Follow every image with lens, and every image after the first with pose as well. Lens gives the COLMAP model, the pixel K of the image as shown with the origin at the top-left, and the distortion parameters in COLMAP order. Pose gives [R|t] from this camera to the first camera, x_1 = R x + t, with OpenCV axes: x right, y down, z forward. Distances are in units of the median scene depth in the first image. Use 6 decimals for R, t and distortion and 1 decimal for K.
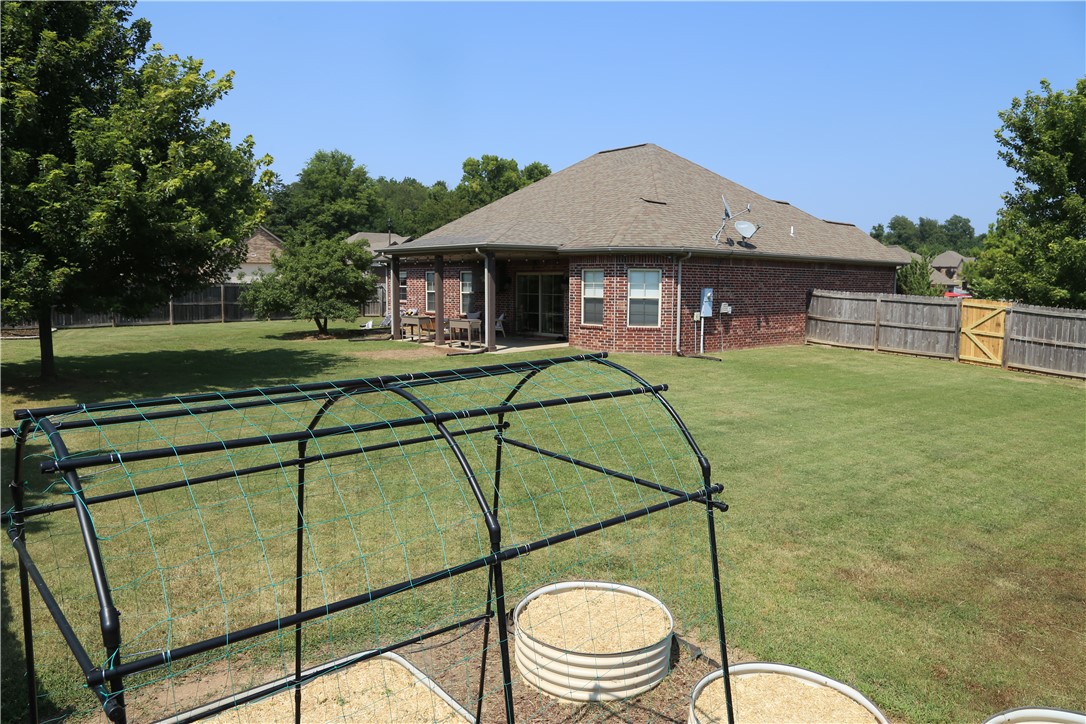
lens RADIAL K [[791.7, 0, 543.0], [0, 791.7, 362.0], [0, 0, 1]] dist [-0.066345, 0.003892]
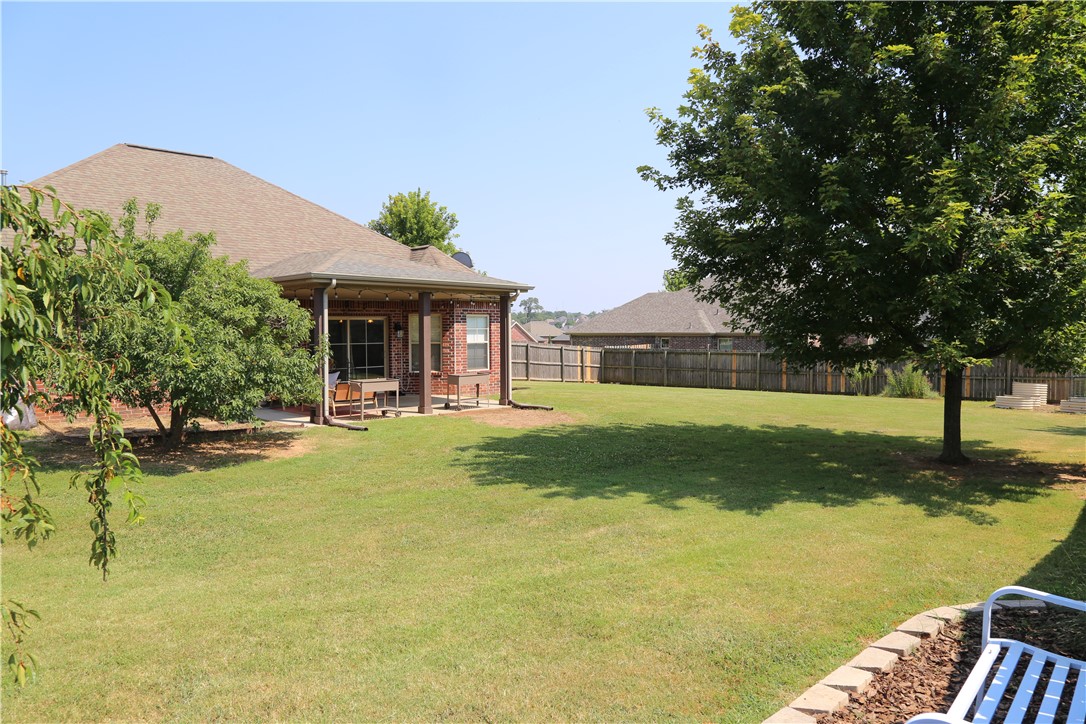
lens RADIAL K [[791.7, 0, 543.0], [0, 791.7, 362.0], [0, 0, 1]] dist [-0.066345, 0.003892]
pose [[-0.141237, -0.049830, 0.988721, -0.719701], [0.102828, 0.992592, 0.064714, -0.086950], [-0.984621, 0.110808, -0.135066, 0.806814]]
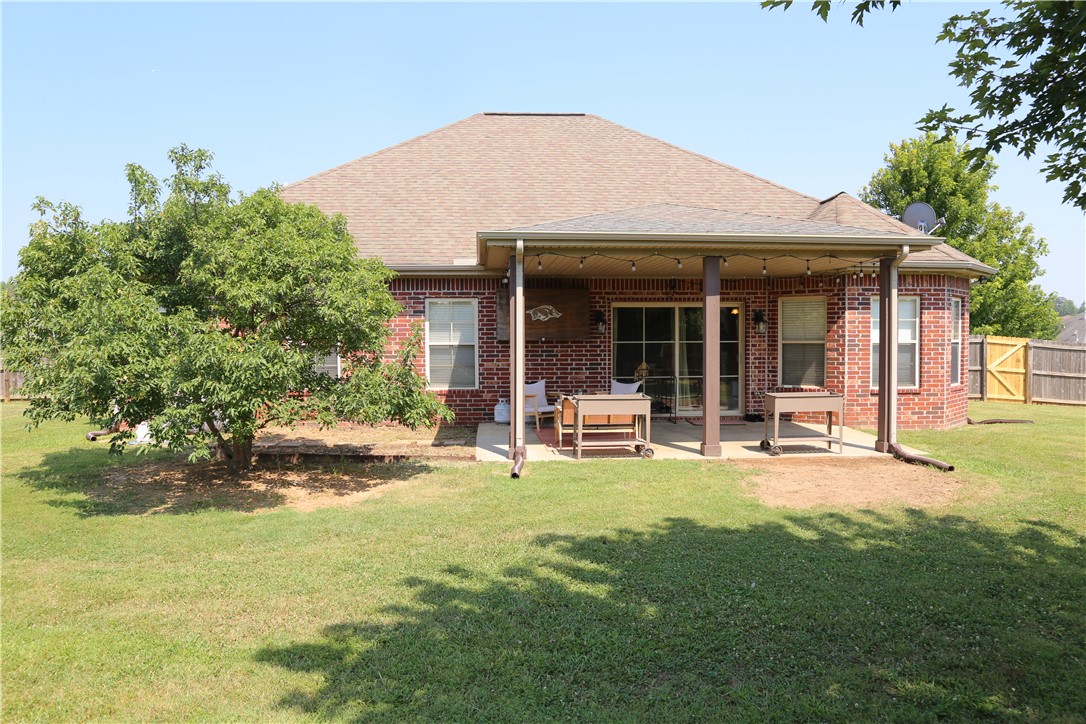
lens RADIAL K [[834.9, 0, 543.0], [0, 834.9, 362.0], [0, 0, 1]] dist [-0.059575, -0.000726]
pose [[0.584179, -0.037671, 0.810750, -0.466801], [0.091087, 0.995655, -0.019369, -0.060533], [-0.806497, 0.085163, 0.585072, 0.647101]]
